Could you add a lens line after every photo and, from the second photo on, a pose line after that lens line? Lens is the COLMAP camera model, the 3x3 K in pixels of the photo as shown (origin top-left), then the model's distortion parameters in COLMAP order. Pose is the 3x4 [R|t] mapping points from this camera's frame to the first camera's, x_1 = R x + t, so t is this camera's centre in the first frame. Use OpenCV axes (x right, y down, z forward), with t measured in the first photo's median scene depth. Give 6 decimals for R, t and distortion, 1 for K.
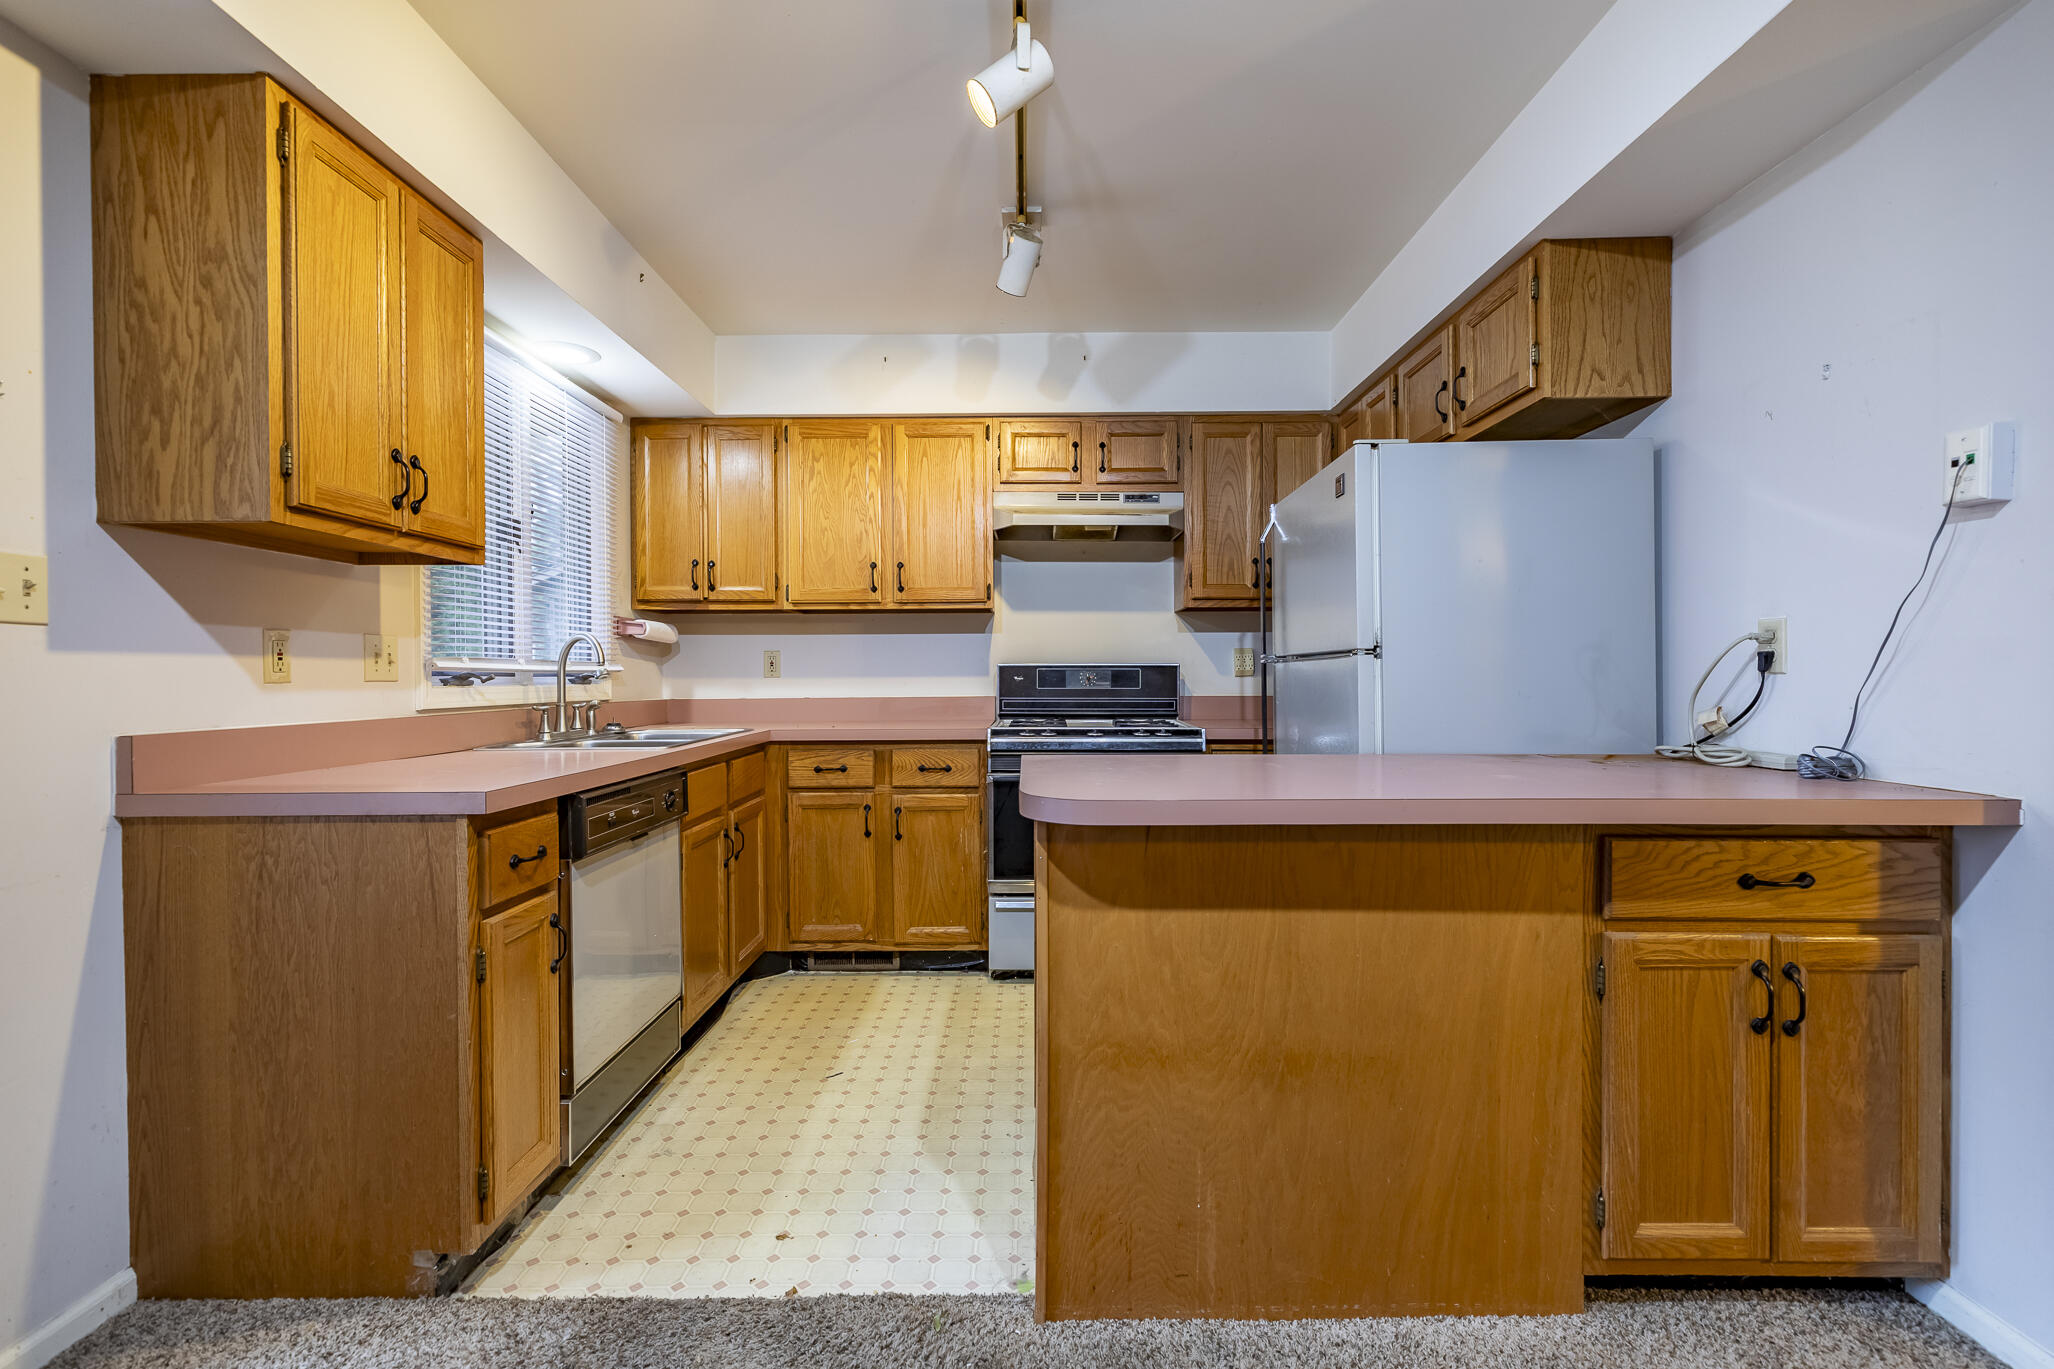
lens RADIAL K [[918.0, 0, 1027.5], [0, 918.0, 677.9], [0, 0, 1]] dist [0.005065, -0.001475]
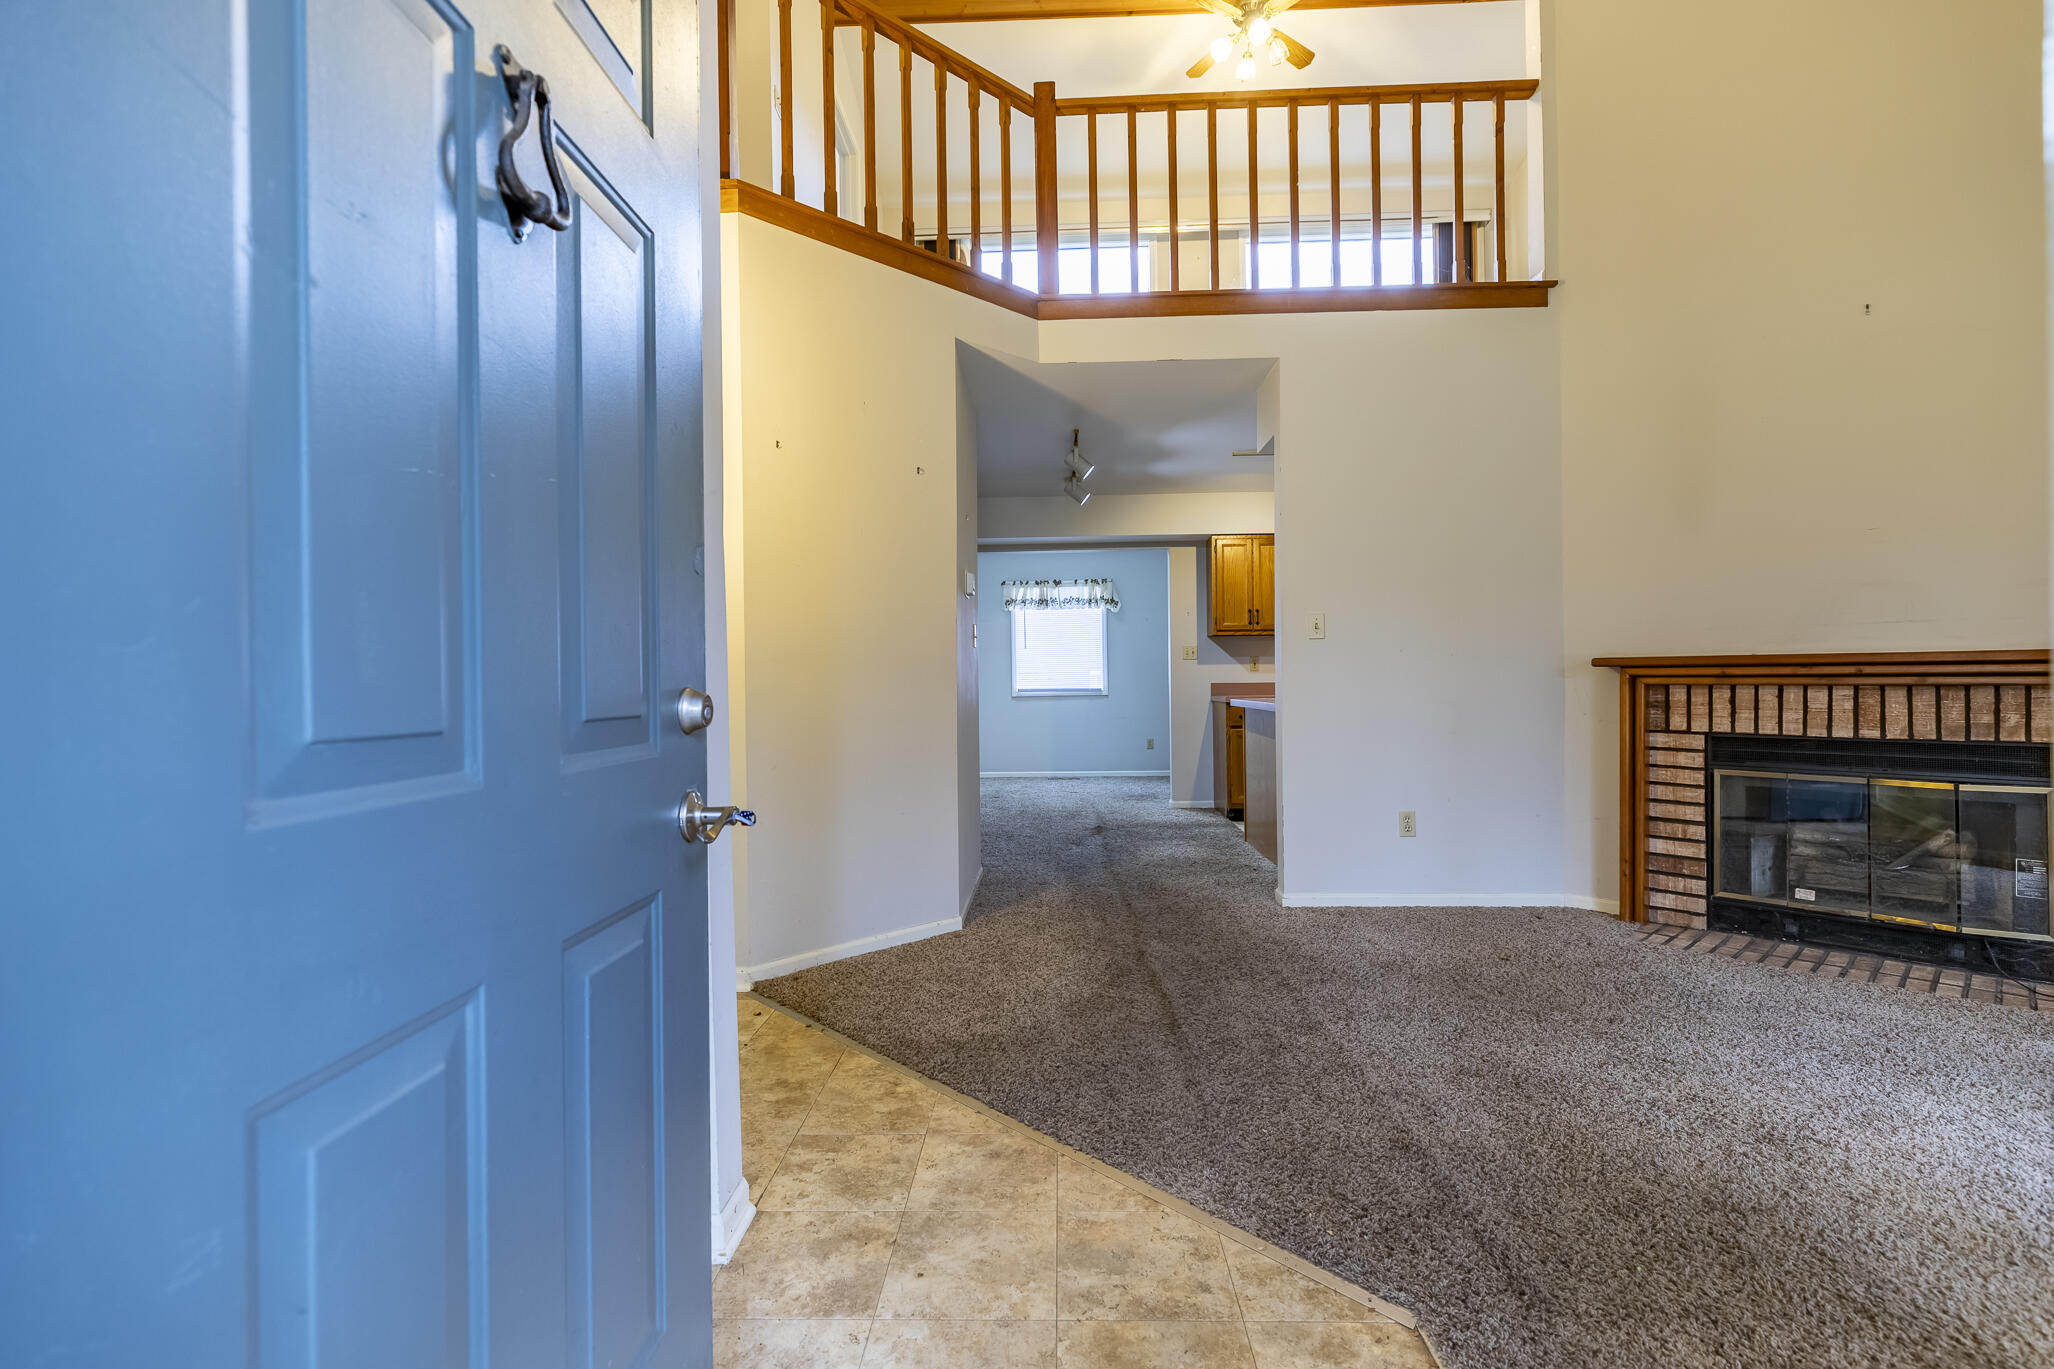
lens RADIAL K [[918.0, 0, 1029.2], [0, 918.0, 682.5], [0, 0, 1]] dist [0.005065, -0.001475]
pose [[-0.023636, 0.005067, -0.999708, 3.120227], [0.007182, 0.999962, 0.004898, 0.027978], [0.999695, -0.007064, -0.023672, 0.182960]]
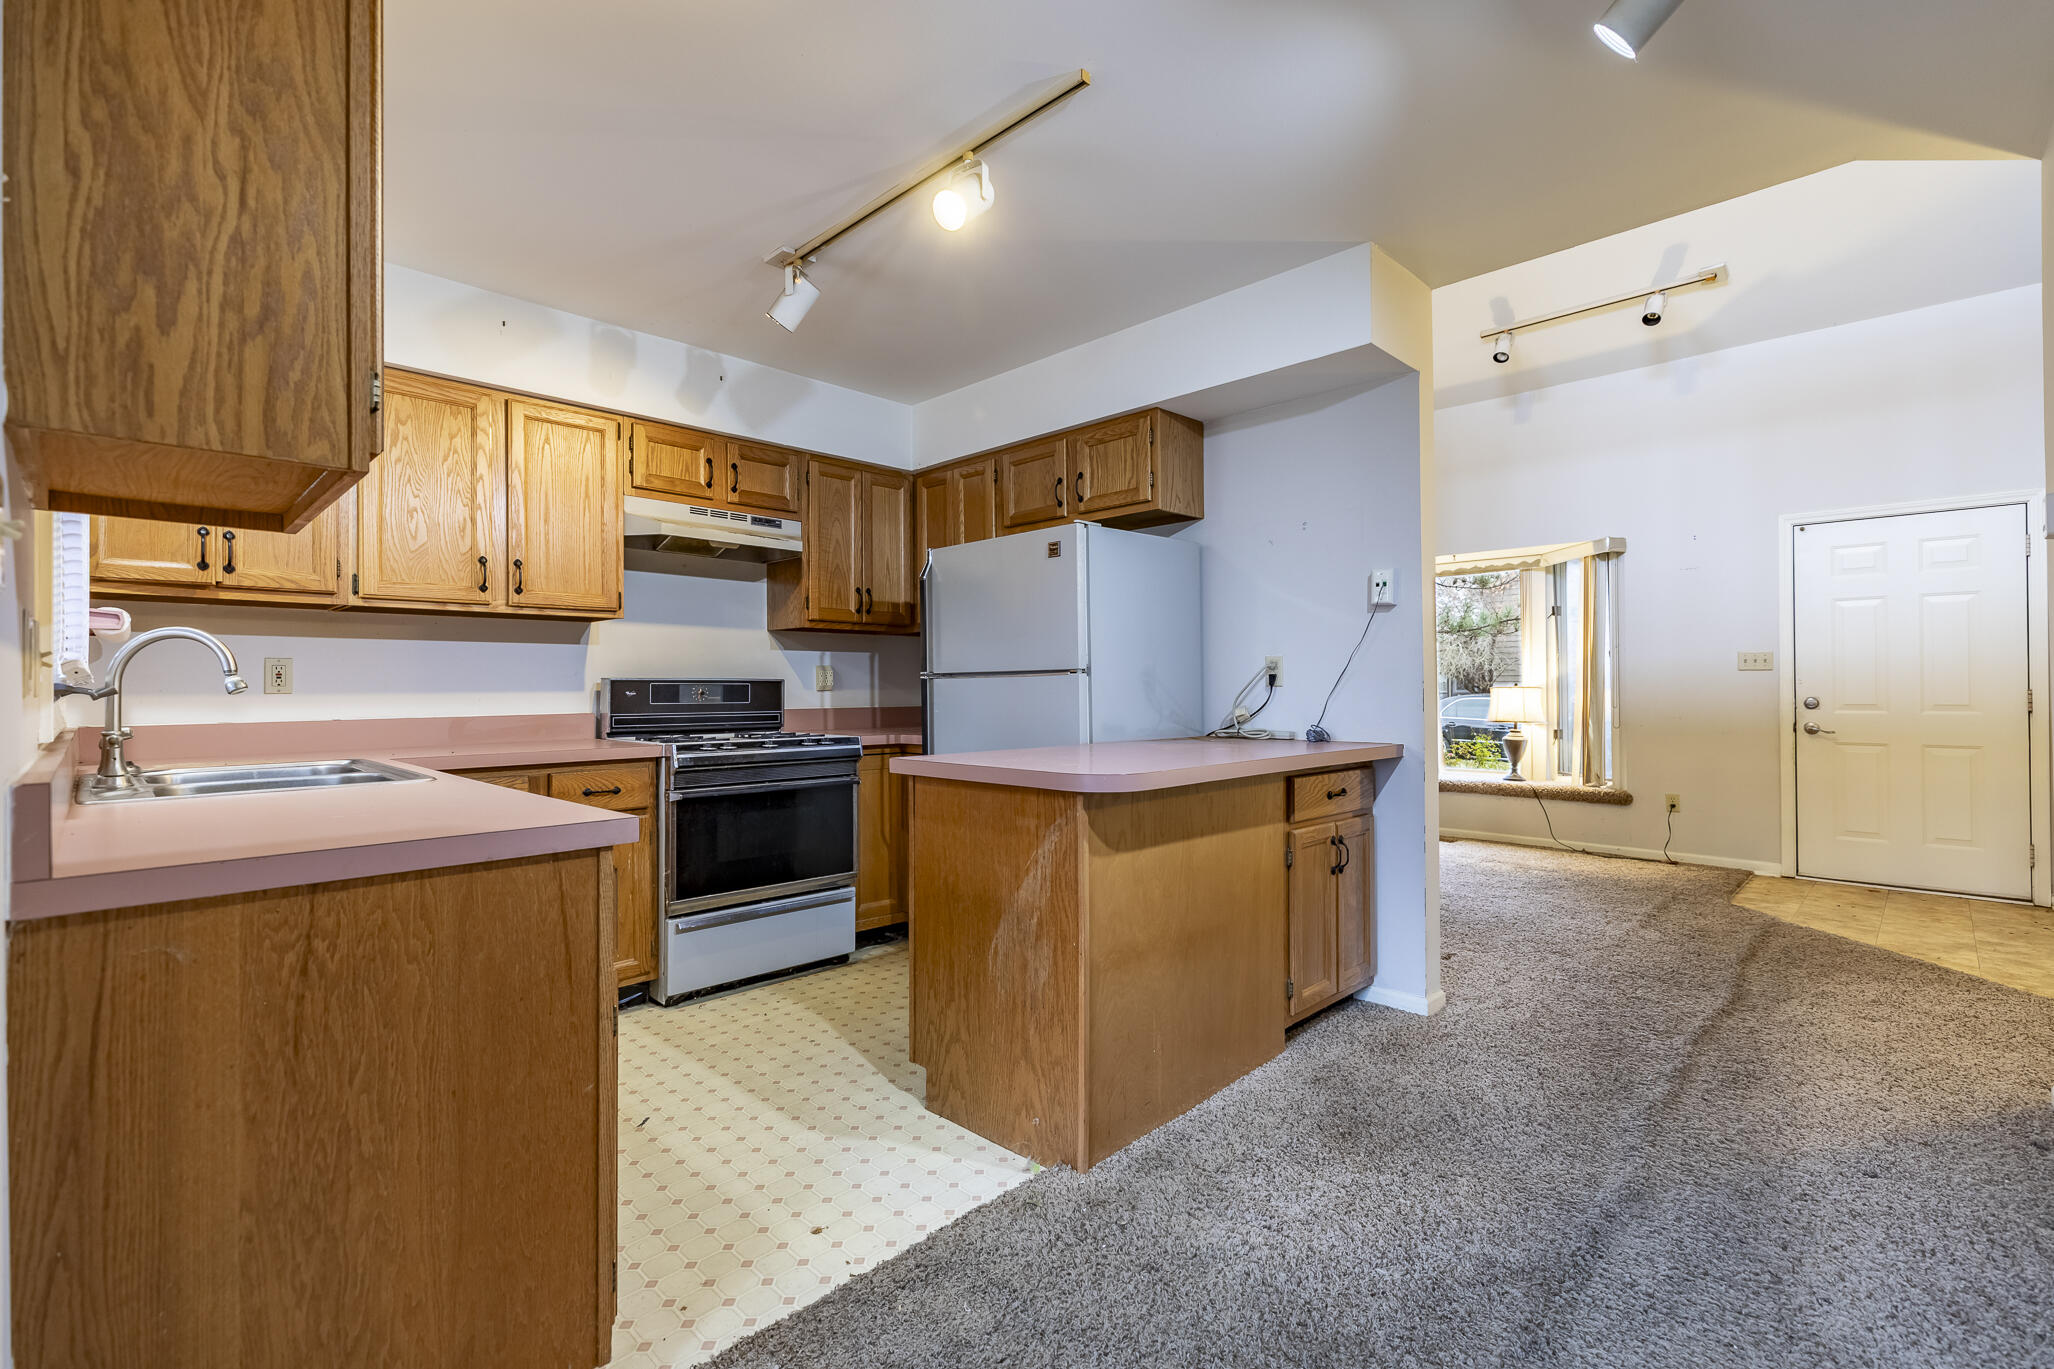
lens RADIAL K [[918.0, 0, 1026.0], [0, 918.0, 678.2], [0, 0, 1]] dist [0.005065, -0.001475]
pose [[0.697989, 0.008453, 0.716059, -0.837028], [0.005707, 0.999833, -0.017366, 0.007422], [-0.716086, 0.016208, 0.697824, 0.102322]]
